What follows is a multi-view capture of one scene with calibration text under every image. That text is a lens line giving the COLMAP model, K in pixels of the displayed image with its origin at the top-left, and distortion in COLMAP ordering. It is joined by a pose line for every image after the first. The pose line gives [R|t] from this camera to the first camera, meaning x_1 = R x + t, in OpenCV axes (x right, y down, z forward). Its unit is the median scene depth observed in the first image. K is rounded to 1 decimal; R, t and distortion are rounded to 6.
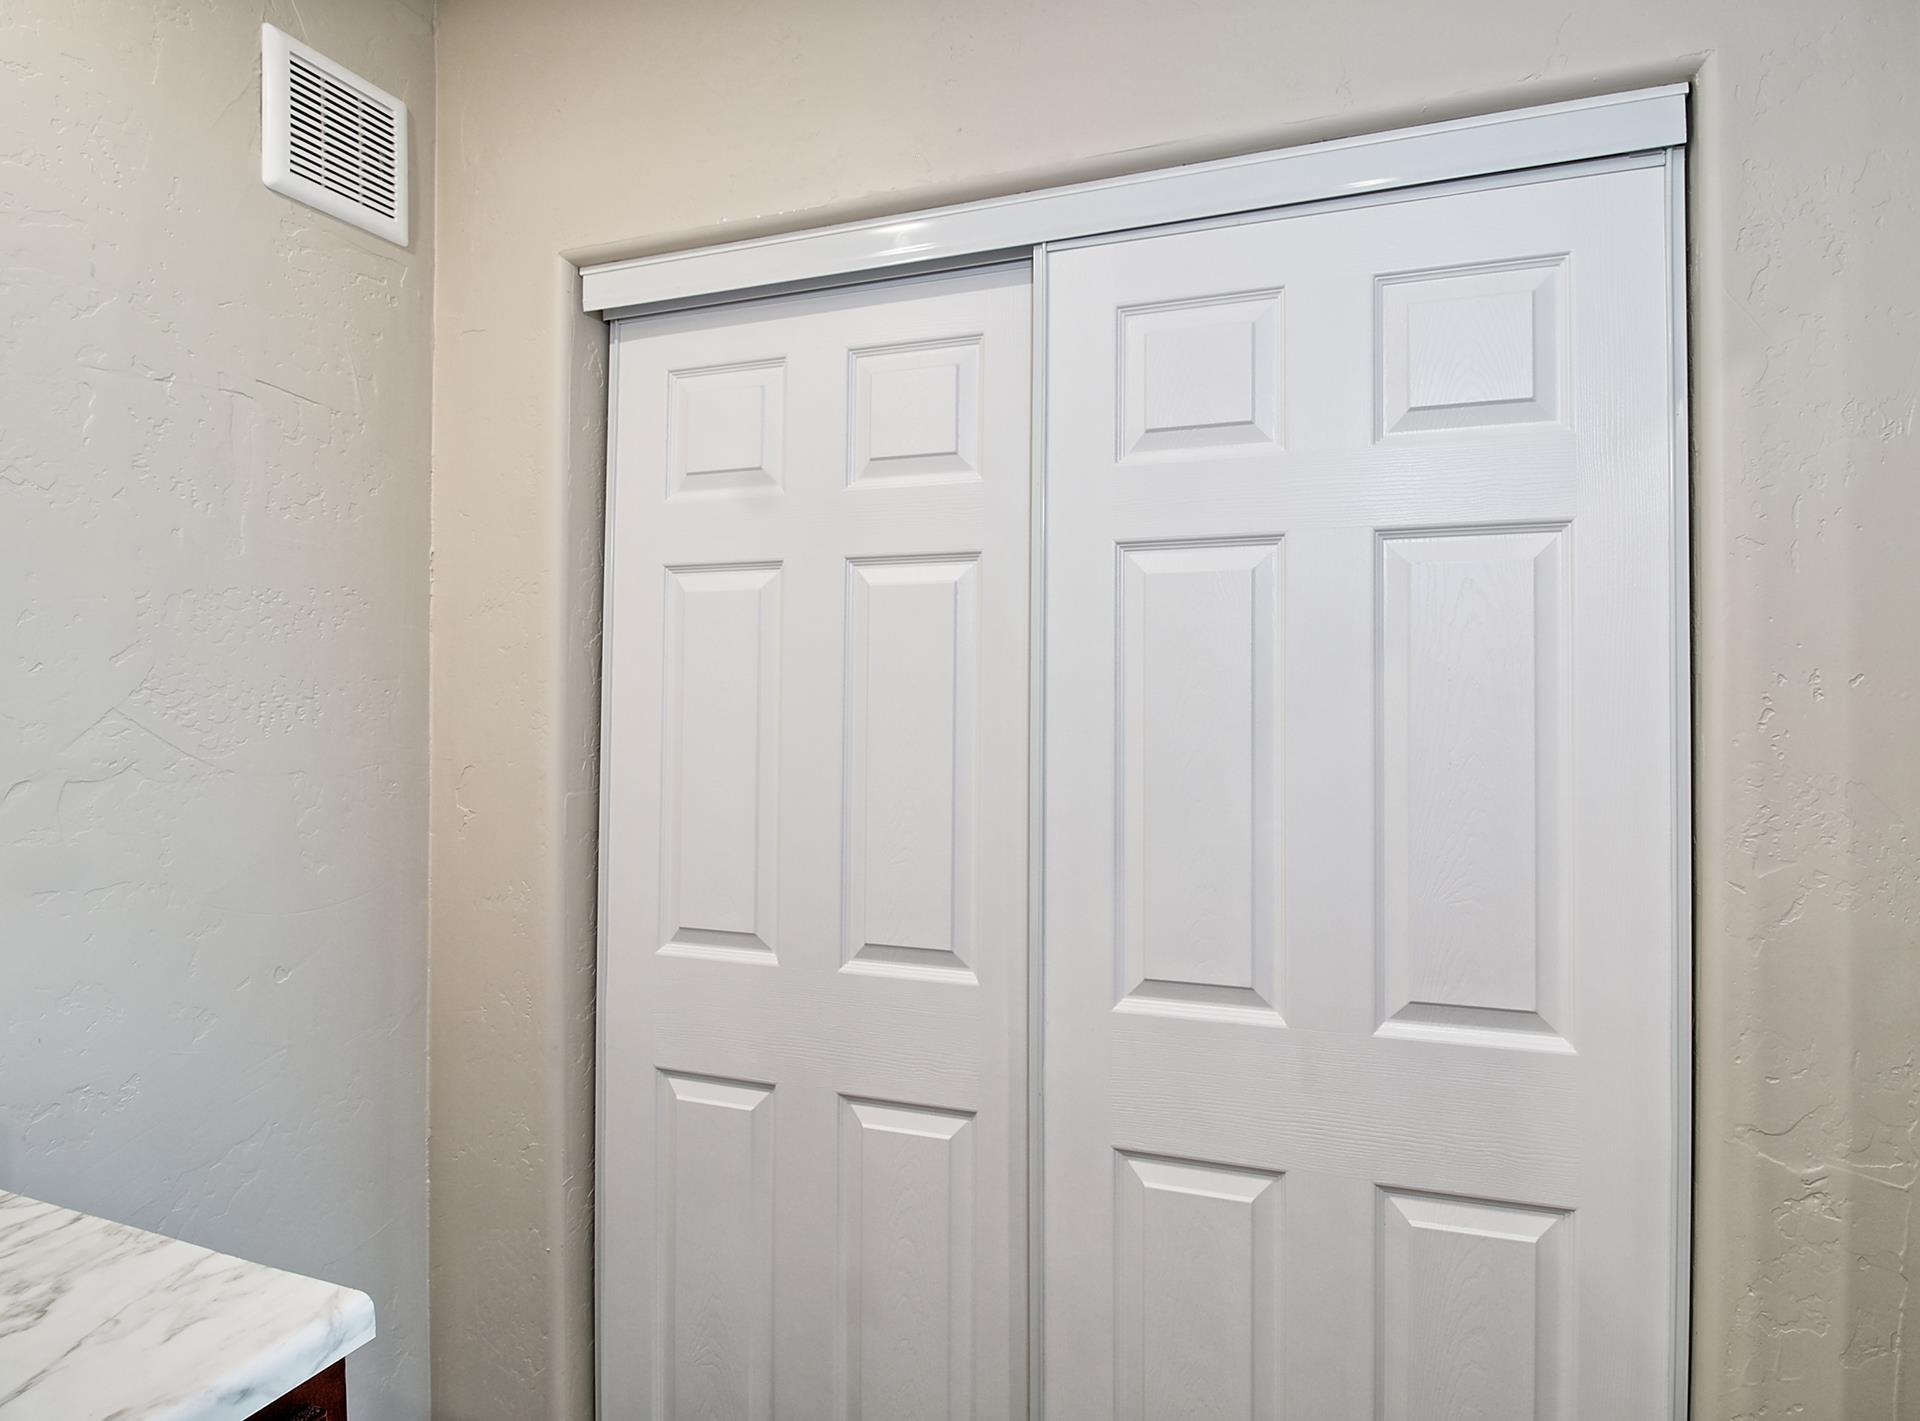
lens RADIAL K [[1092.7, 0, 961.5], [0, 1092.7, 684.6], [0, 0, 1]] dist [-0.005182, -0.002464]
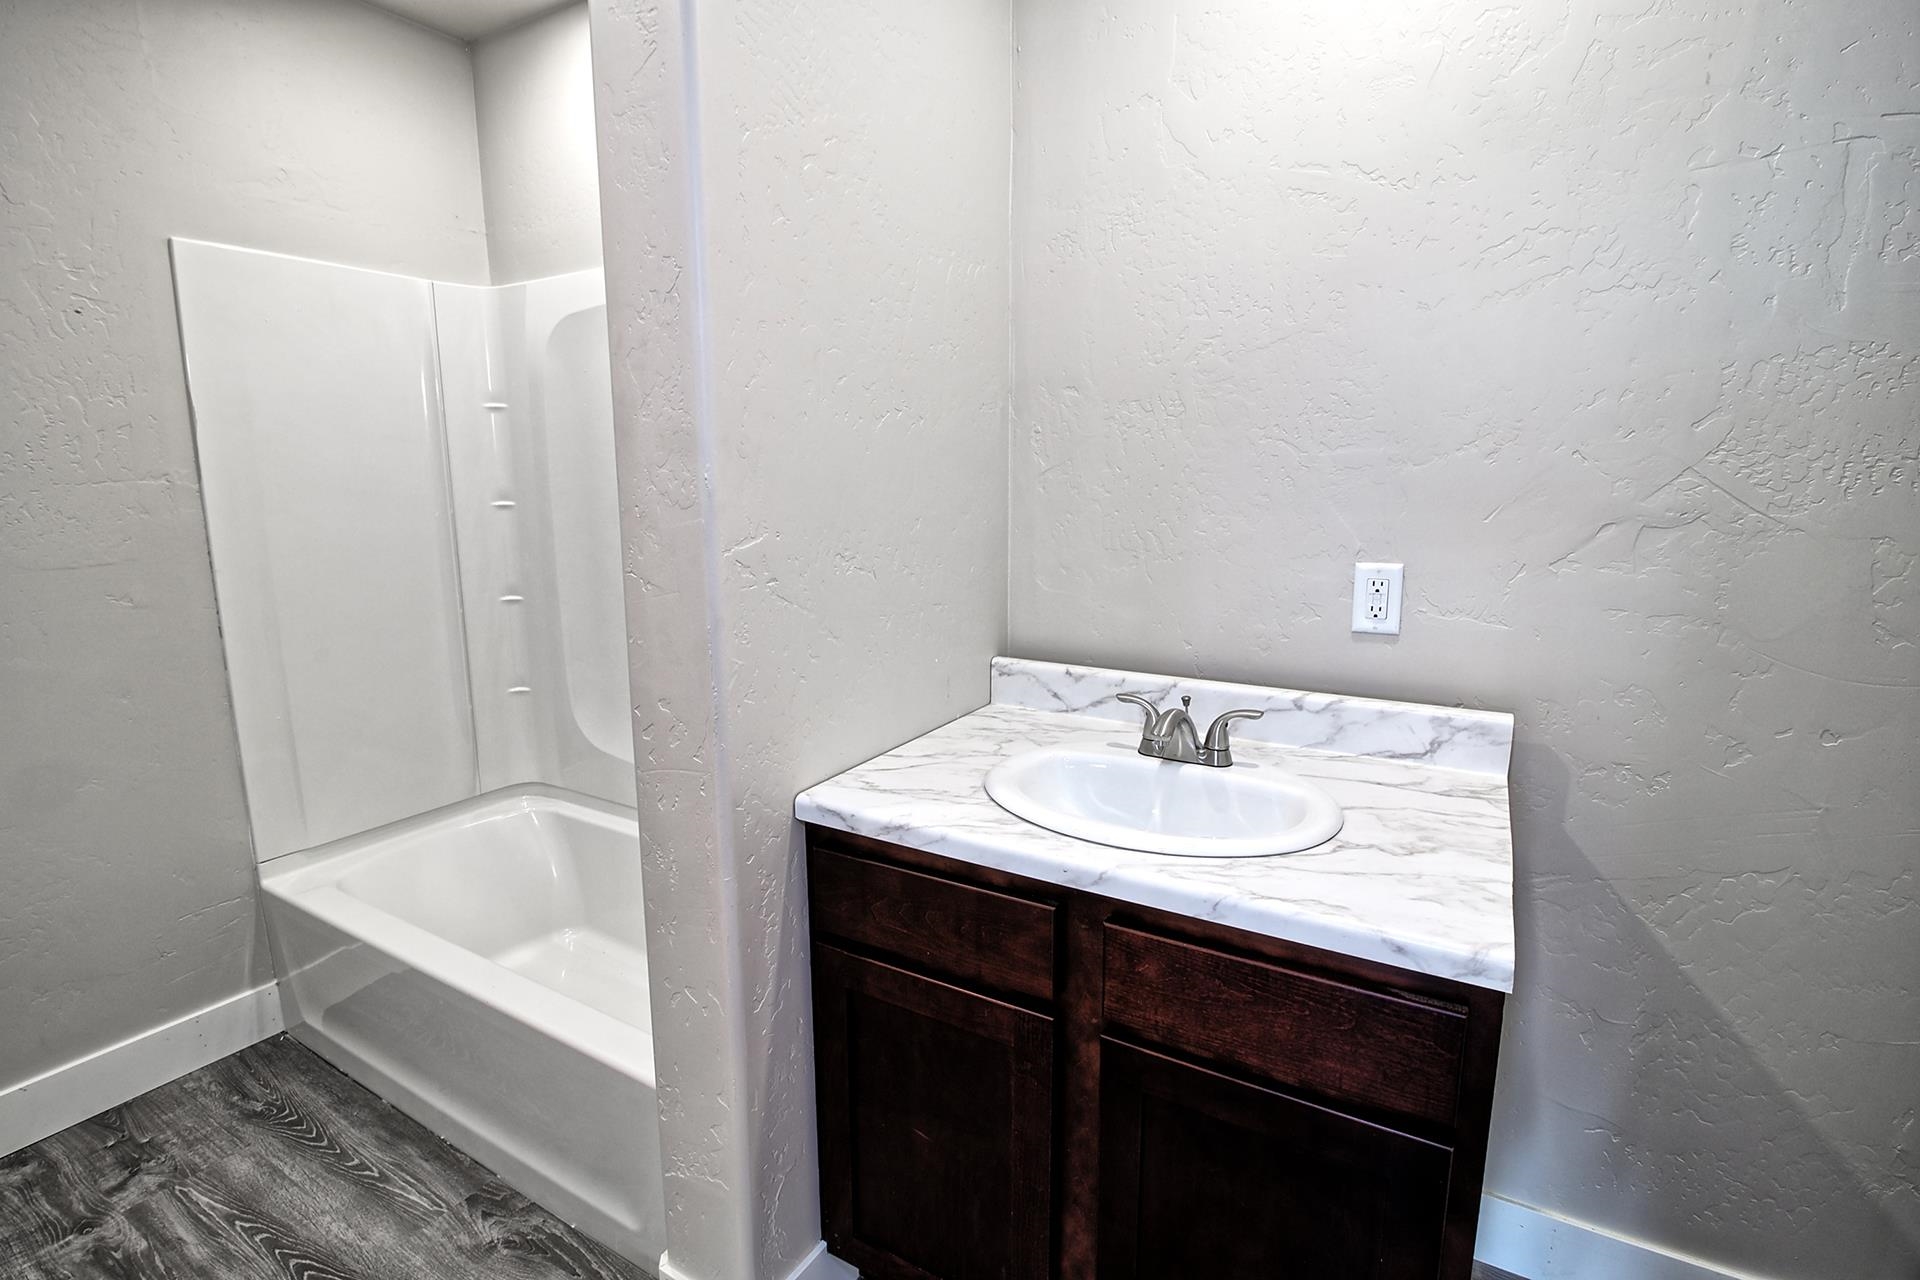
lens RADIAL K [[891.7, 0, 972.5], [0, 891.7, 615.8], [0, 0, 1]] dist [0.001559, -0.013088]
pose [[-0.174545, 0.158519, -0.971805, 0.317905], [0.014597, 0.987264, 0.158419, 0.016975], [0.984541, 0.013465, -0.174636, 0.407716]]
